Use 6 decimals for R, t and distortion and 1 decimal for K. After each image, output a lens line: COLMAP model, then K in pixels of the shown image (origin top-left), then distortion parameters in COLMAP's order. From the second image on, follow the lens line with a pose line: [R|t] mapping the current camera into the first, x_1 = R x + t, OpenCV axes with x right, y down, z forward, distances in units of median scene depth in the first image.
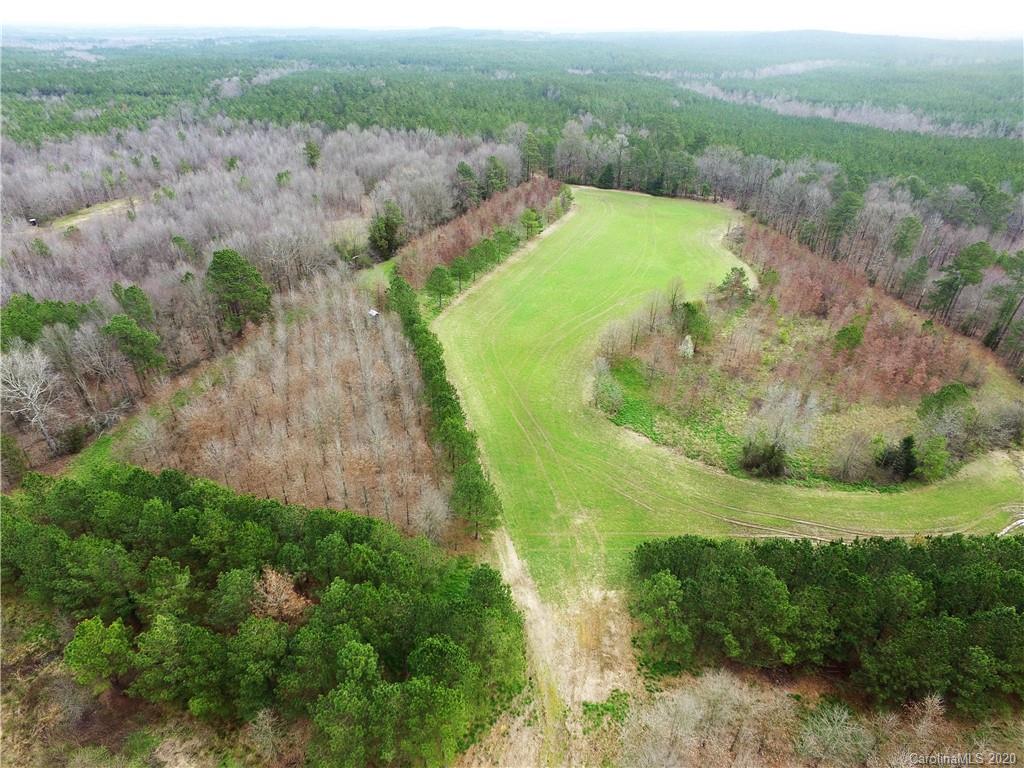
lens RADIAL K [[600.4, 0, 501.4], [0, 600.4, 387.0], [0, 0, 1]] dist [-0.015705, 0.016753]
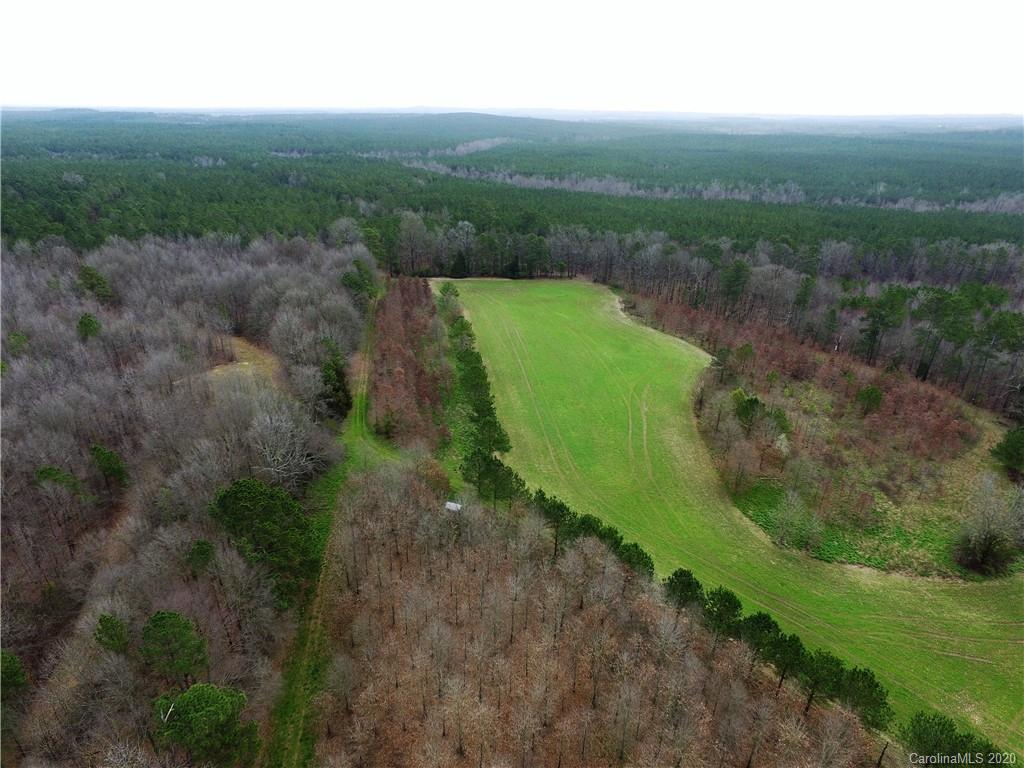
lens RADIAL K [[600.4, 0, 499.2], [0, 600.4, 369.4], [0, 0, 1]] dist [-0.015705, 0.016753]
pose [[0.868450, -0.193732, 0.456358, -0.247062], [0.251847, 0.965269, -0.069490, -0.117016], [-0.427046, 0.175281, 0.887079, 0.170161]]
